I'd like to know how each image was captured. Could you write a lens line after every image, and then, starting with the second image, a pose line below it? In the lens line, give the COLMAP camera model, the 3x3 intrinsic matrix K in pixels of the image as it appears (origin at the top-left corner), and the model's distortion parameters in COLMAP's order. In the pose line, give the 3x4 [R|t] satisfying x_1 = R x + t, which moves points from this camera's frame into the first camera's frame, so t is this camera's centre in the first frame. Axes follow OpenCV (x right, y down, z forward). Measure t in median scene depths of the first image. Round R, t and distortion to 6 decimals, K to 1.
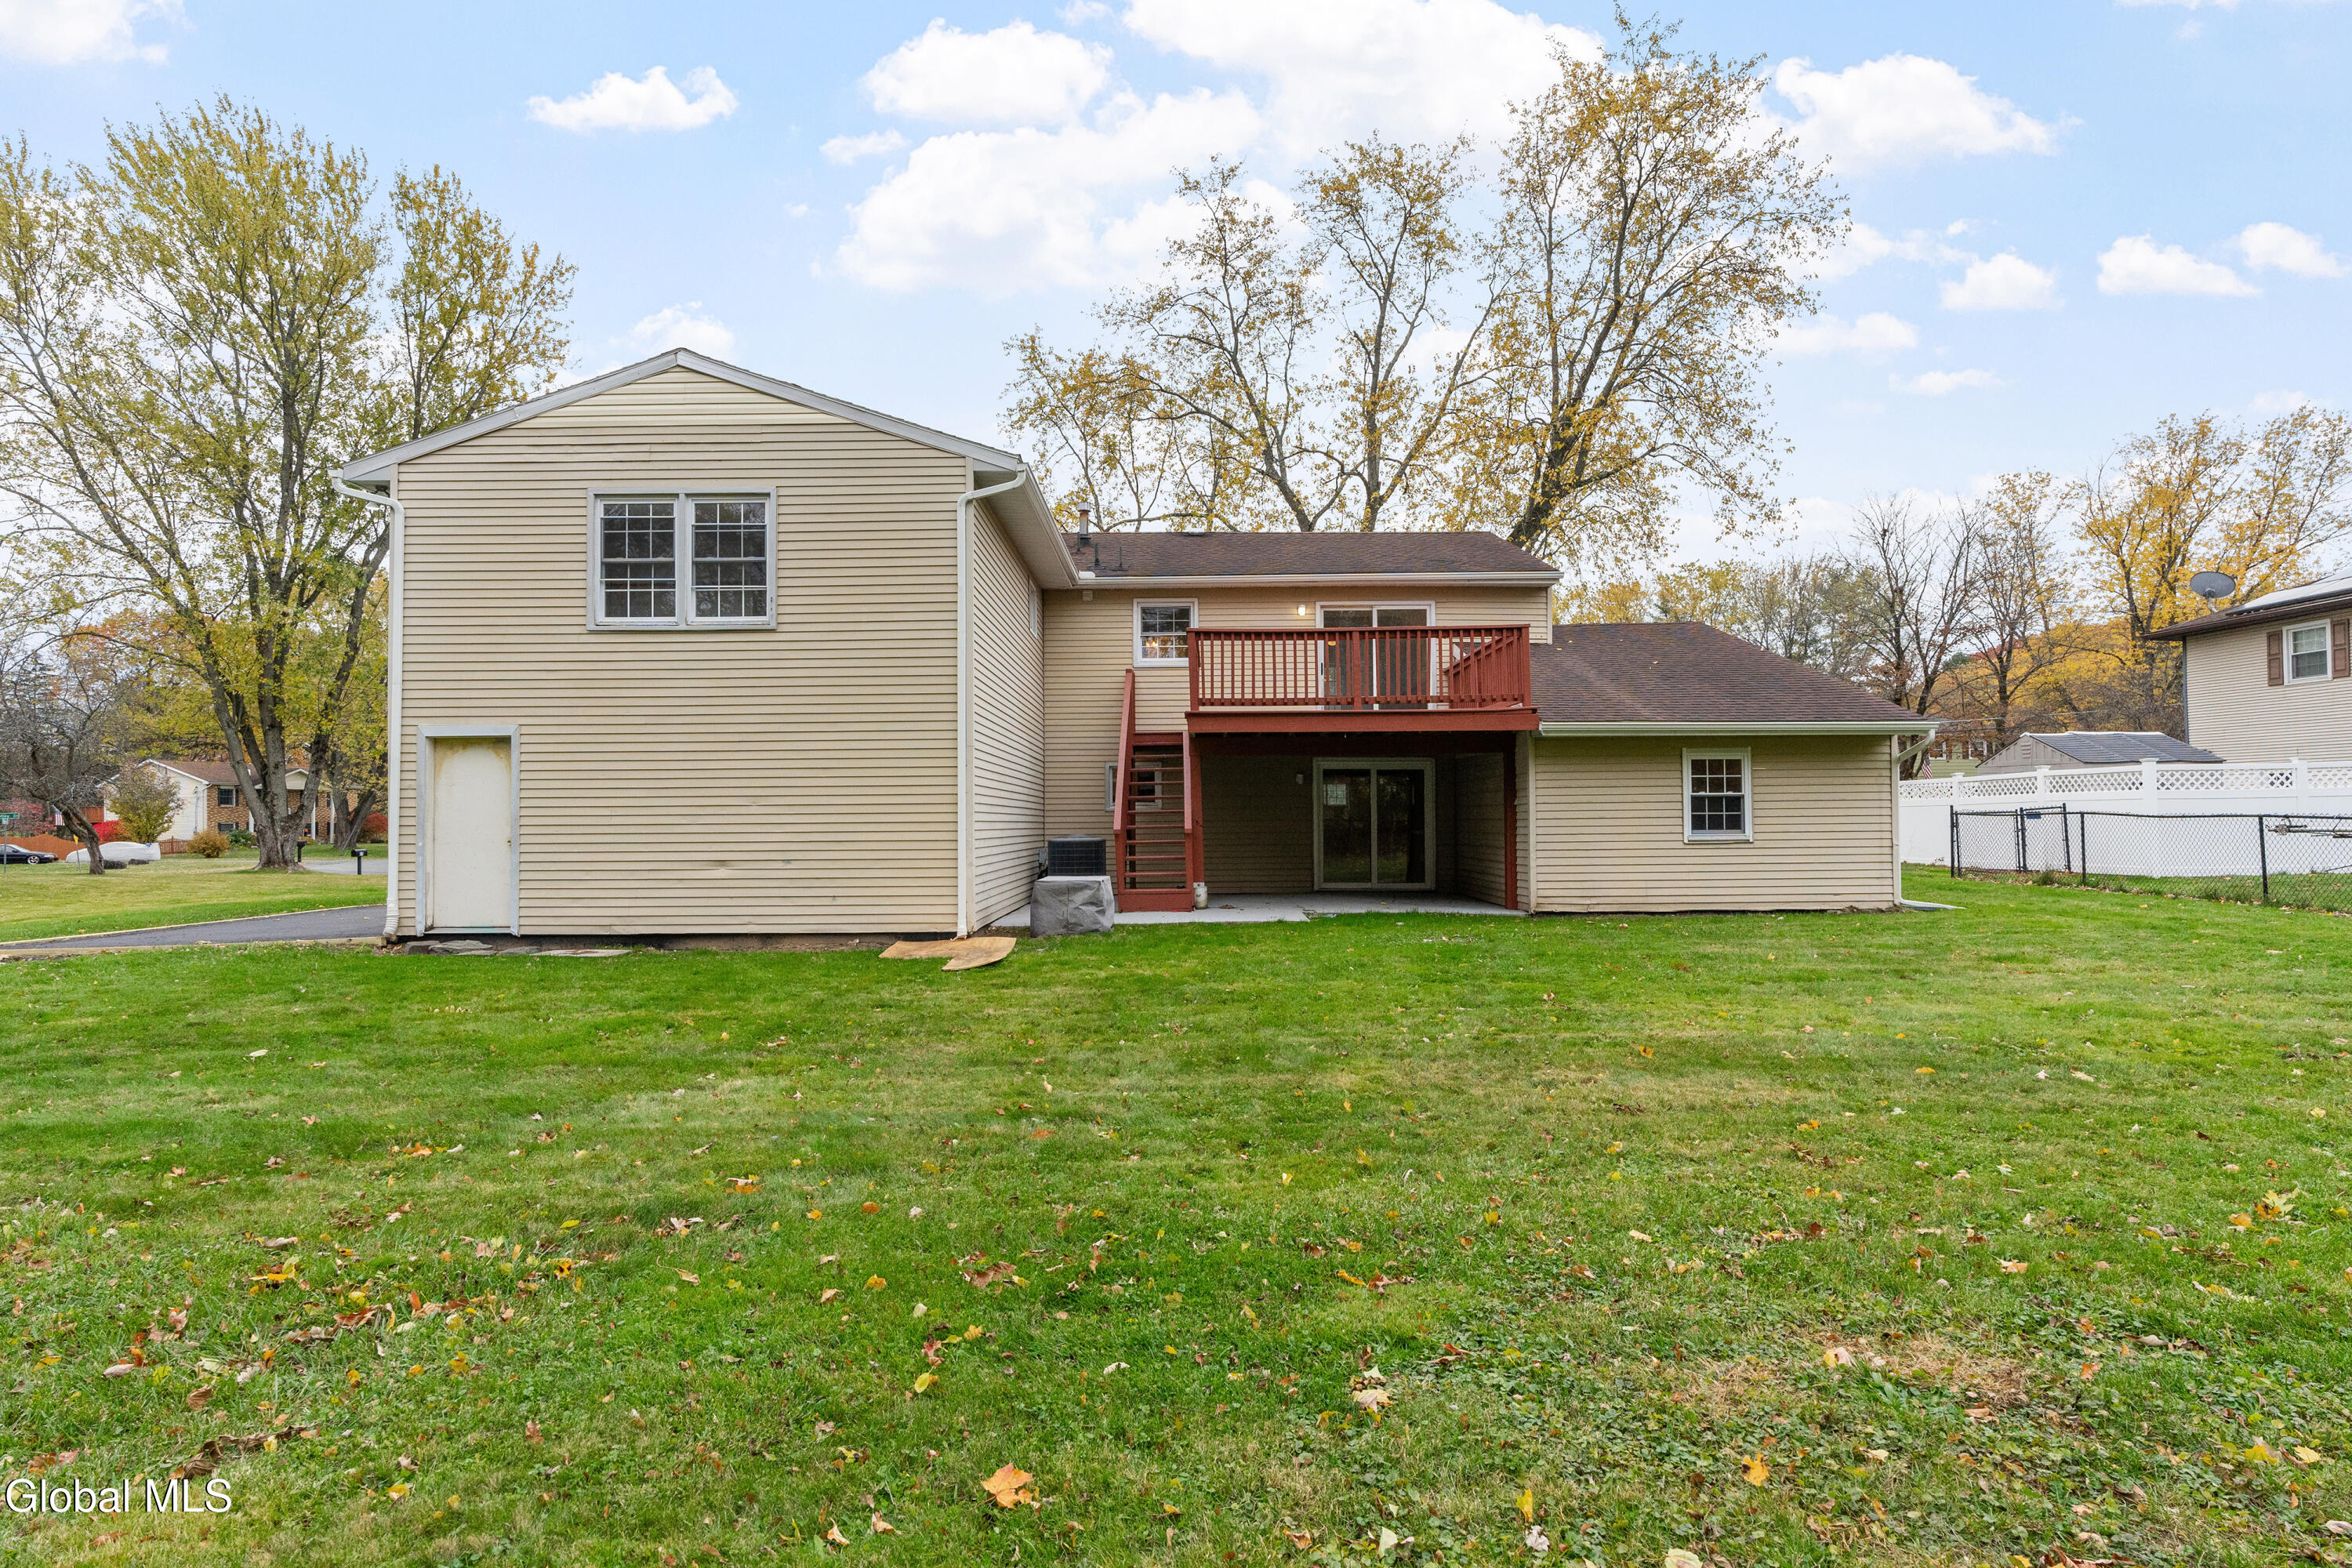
lens RADIAL K [[1278.8, 0, 1156.8], [0, 1278.8, 785.7], [0, 0, 1]] dist [-0.004907, 0.000121]
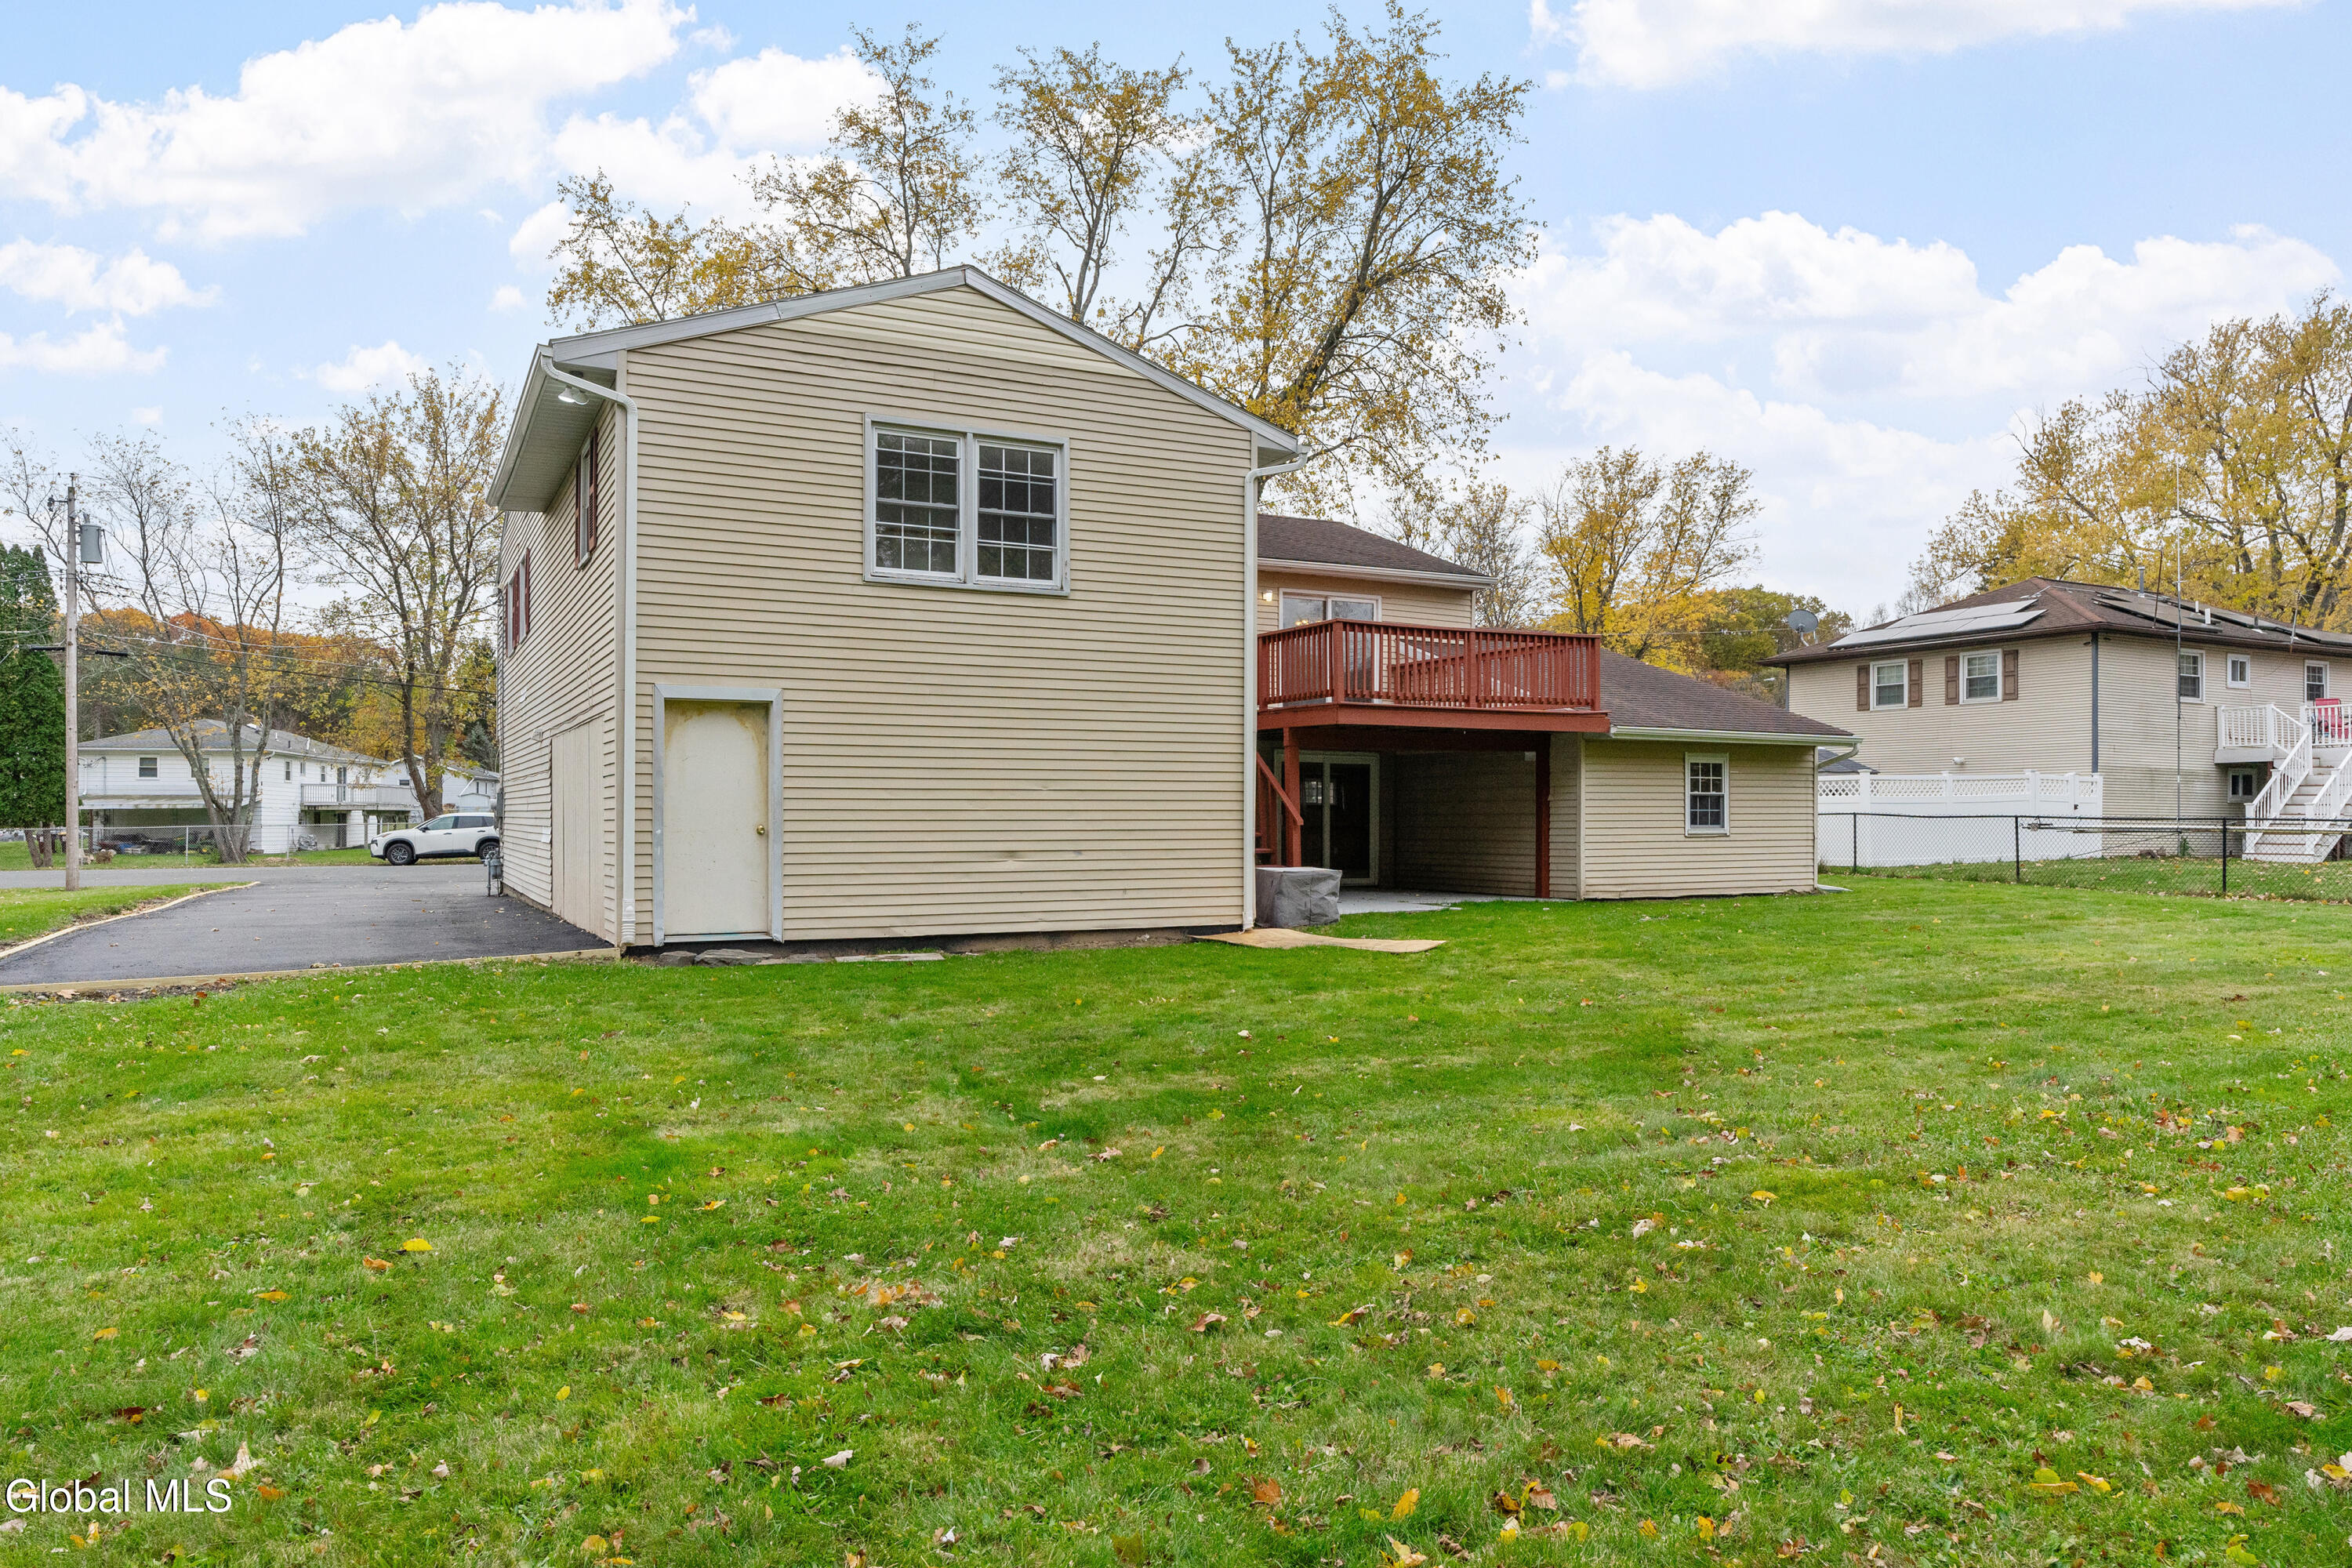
lens RADIAL K [[1576.8, 0, 1192.3], [0, 1576.8, 808.6], [0, 0, 1]] dist [0.006872, -0.001231]
pose [[0.880434, 0.010330, 0.474056, -0.692197], [-0.019037, 0.999727, 0.013573, 0.010449], [-0.473786, -0.020975, 0.880390, -0.027854]]
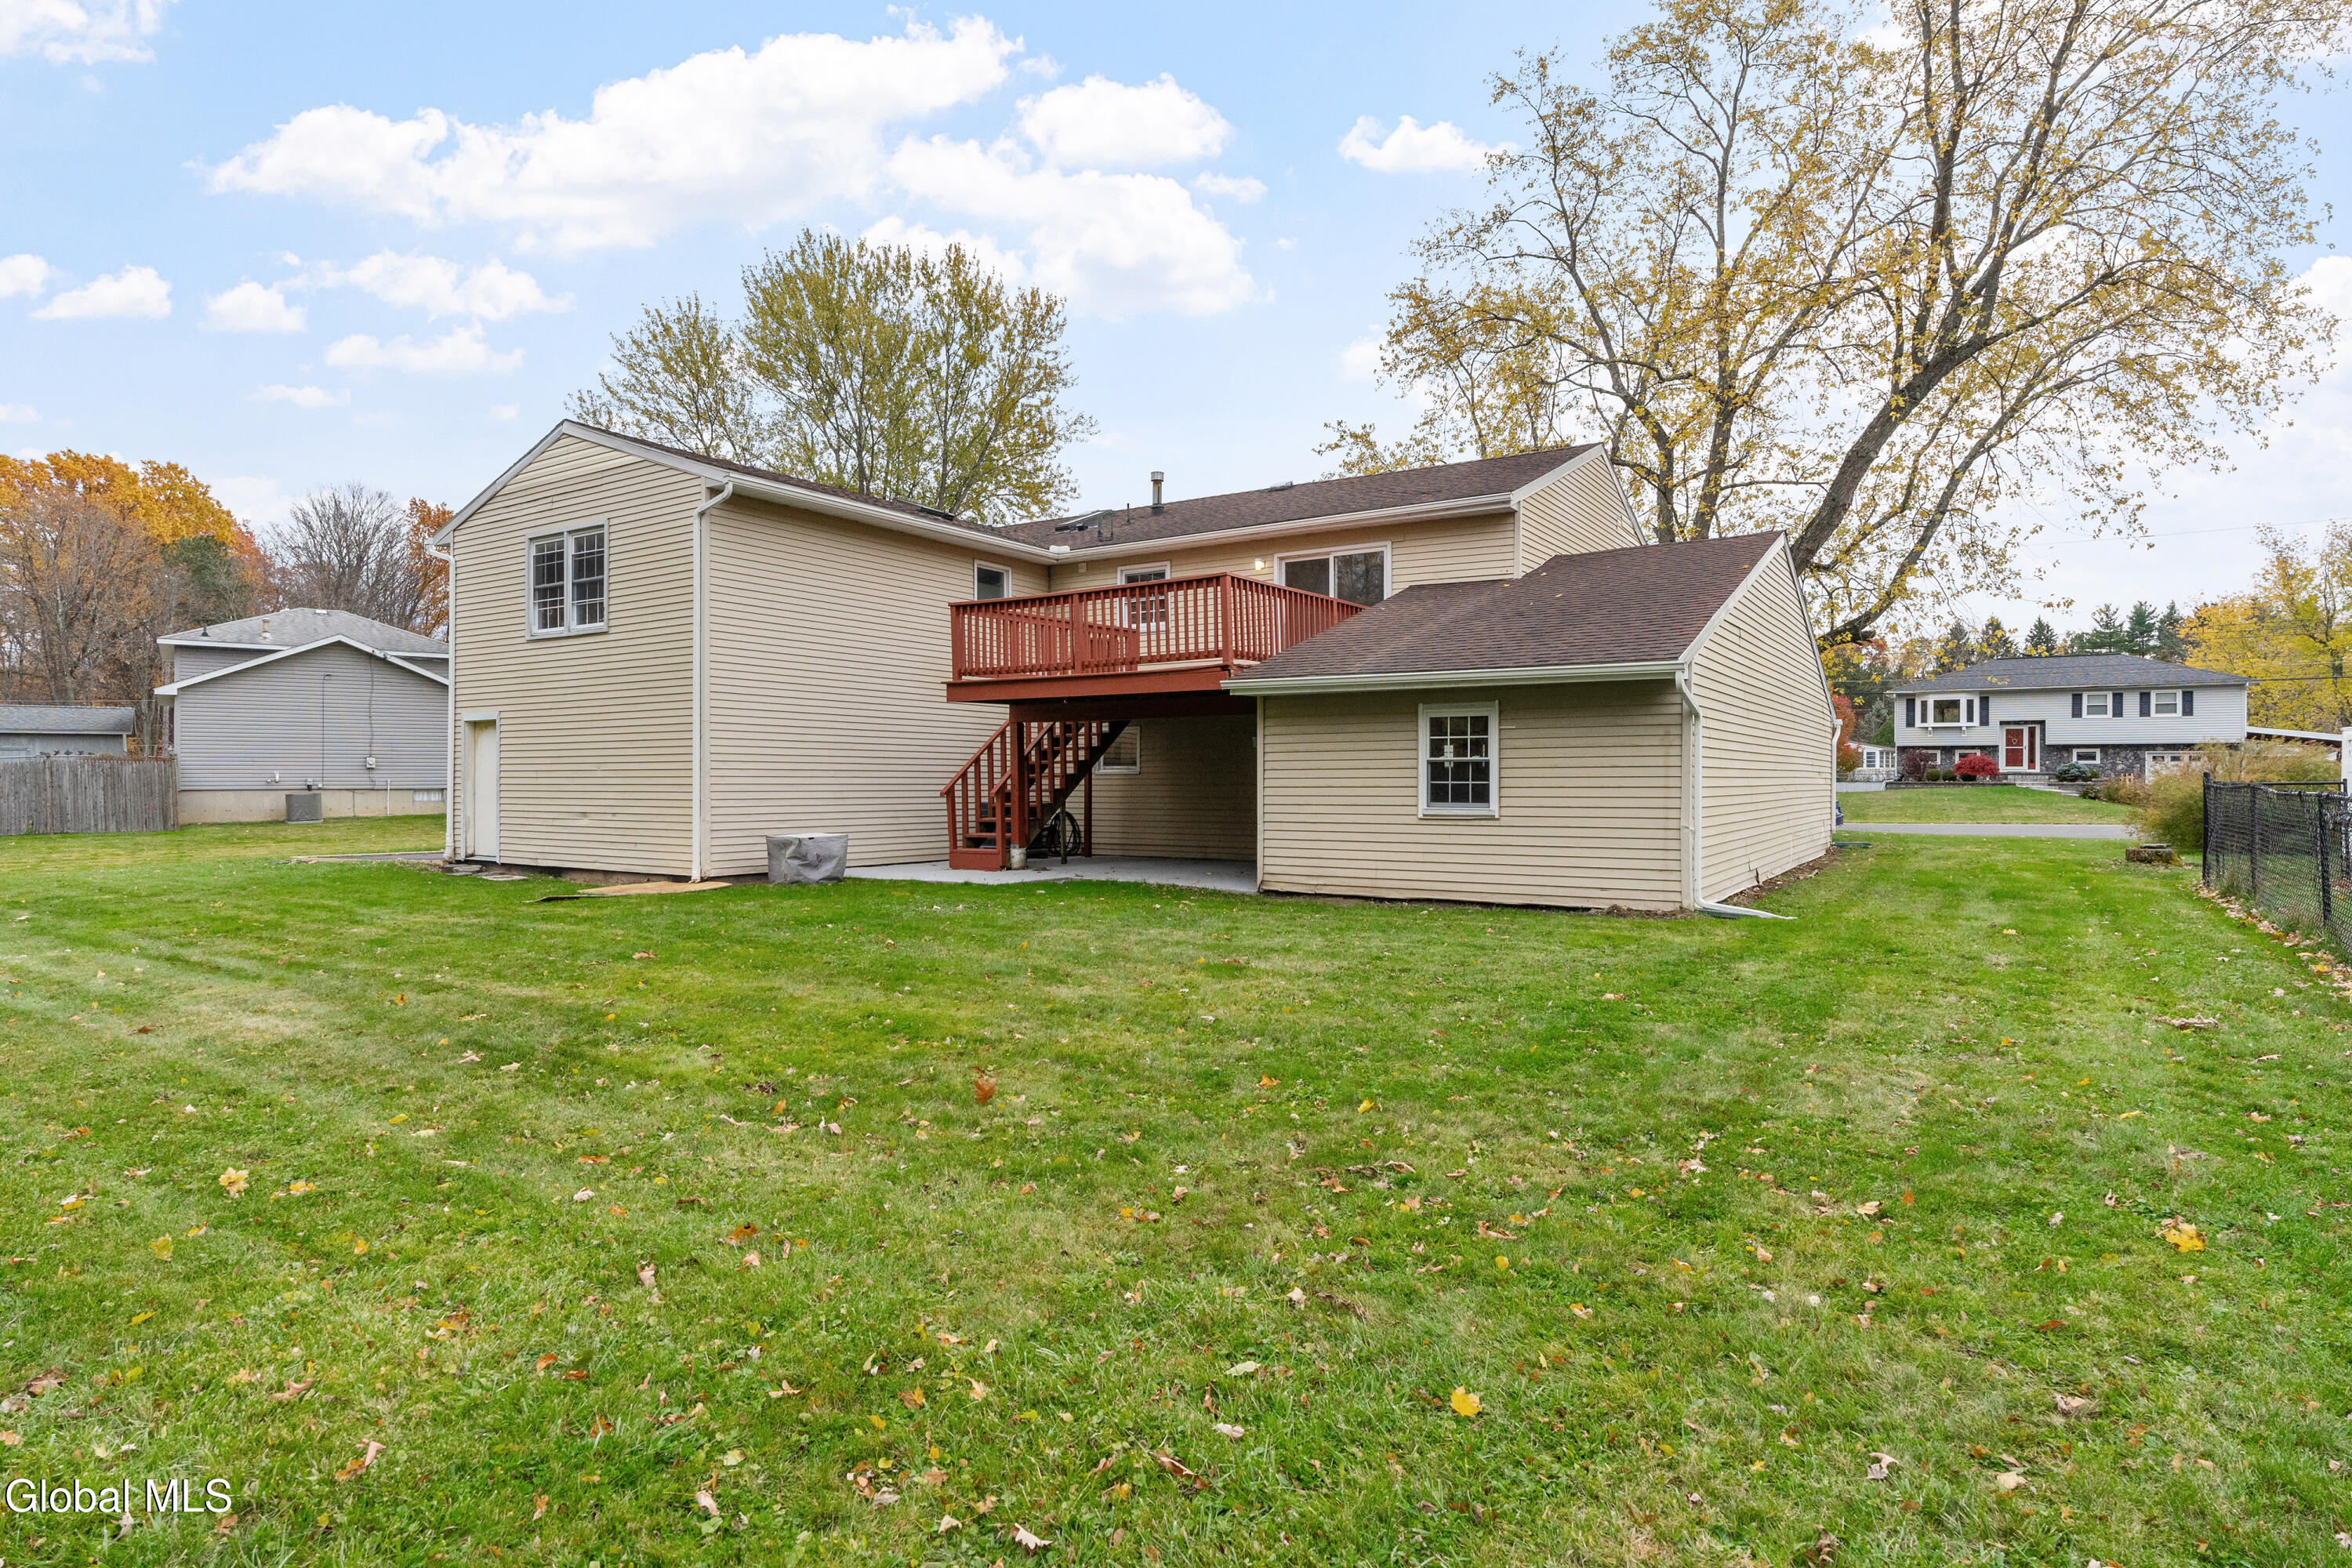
lens RADIAL K [[1278.8, 0, 1170.5], [0, 1278.8, 767.5], [0, 0, 1]] dist [-0.004907, 0.000121]
pose [[0.830265, 0.002947, -0.557361, 0.807671], [0.008256, 0.999811, 0.017584, -0.004369], [0.557308, -0.019201, 0.830084, 0.235428]]
